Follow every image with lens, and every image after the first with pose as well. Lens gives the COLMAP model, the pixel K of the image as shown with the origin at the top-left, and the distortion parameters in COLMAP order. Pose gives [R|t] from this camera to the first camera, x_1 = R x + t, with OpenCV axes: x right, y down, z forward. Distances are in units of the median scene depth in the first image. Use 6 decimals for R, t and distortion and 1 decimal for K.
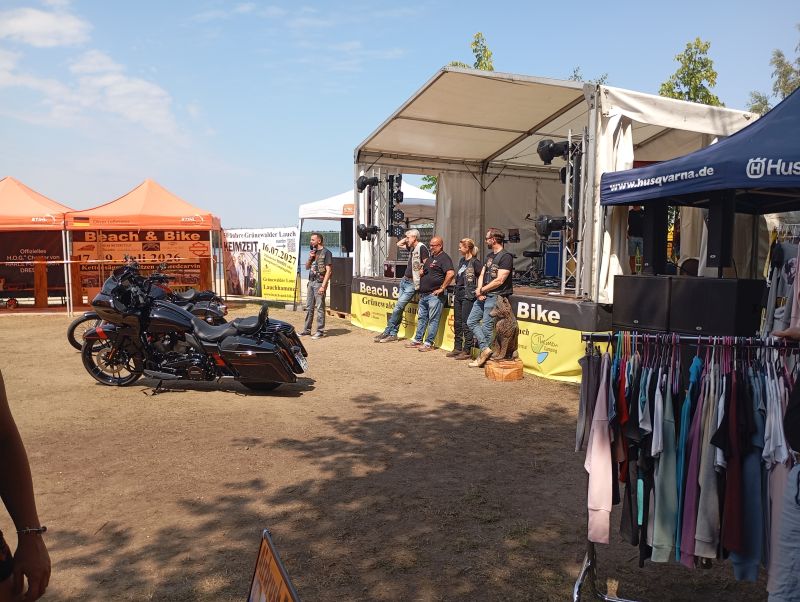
lens RADIAL K [[658.8, 0, 397.4], [0, 658.8, 300.9], [0, 0, 1]] dist [0.053545, -0.064846]
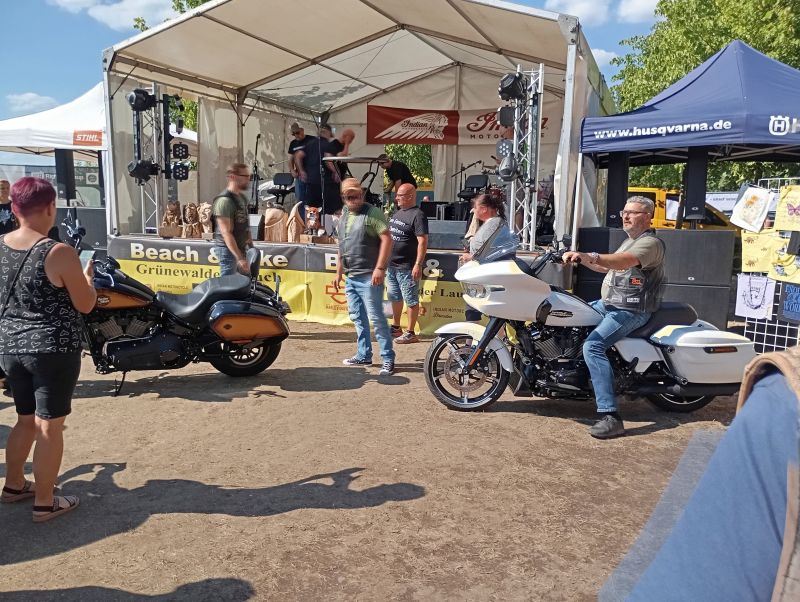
lens RADIAL K [[663.5, 0, 400.0], [0, 663.5, 301.0], [0, 0, 1]] dist [0.058187, -0.081838]
pose [[0.773647, -0.089714, 0.627233, -0.325527], [0.040641, 0.994913, 0.092176, -0.022521], [-0.632312, -0.045820, 0.773358, 0.279995]]
